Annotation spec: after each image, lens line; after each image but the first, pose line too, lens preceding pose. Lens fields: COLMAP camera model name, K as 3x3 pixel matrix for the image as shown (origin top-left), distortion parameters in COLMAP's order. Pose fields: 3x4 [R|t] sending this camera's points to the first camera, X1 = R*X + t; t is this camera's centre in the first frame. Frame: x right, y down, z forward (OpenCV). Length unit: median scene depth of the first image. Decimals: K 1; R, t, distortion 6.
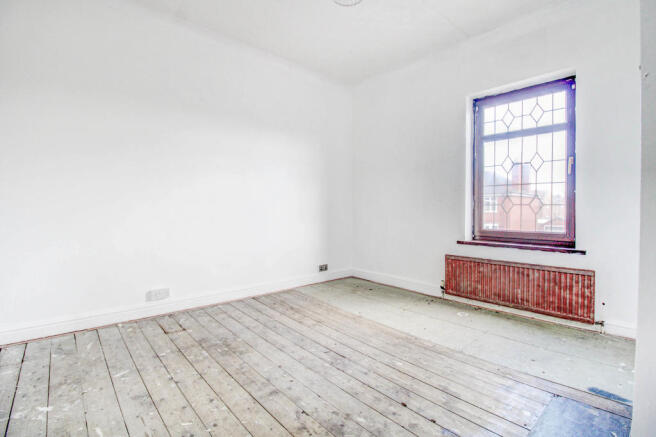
lens RADIAL K [[306.7, 0, 331.9], [0, 306.7, 215.3], [0, 0, 1]] dist [-0.023796, -0.001350]
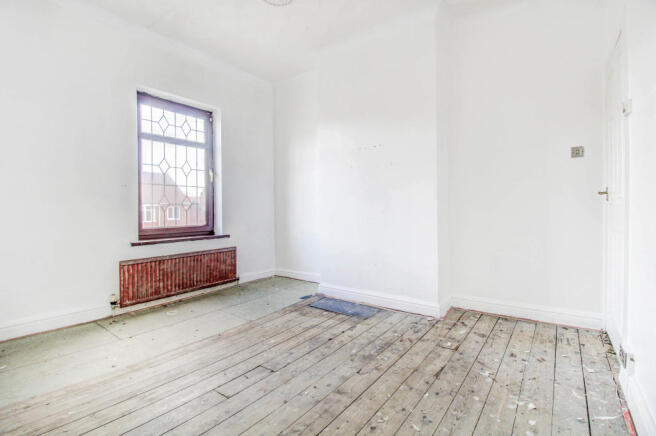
lens RADIAL K [[306.7, 0, 331.7], [0, 306.7, 214.3], [0, 0, 1]] dist [-0.023796, -0.001350]
pose [[-0.198939, -0.025189, 0.979688, -0.678814], [0.022869, 0.999278, 0.030336, -0.017313], [-0.979745, 0.028440, -0.198219, 0.713729]]
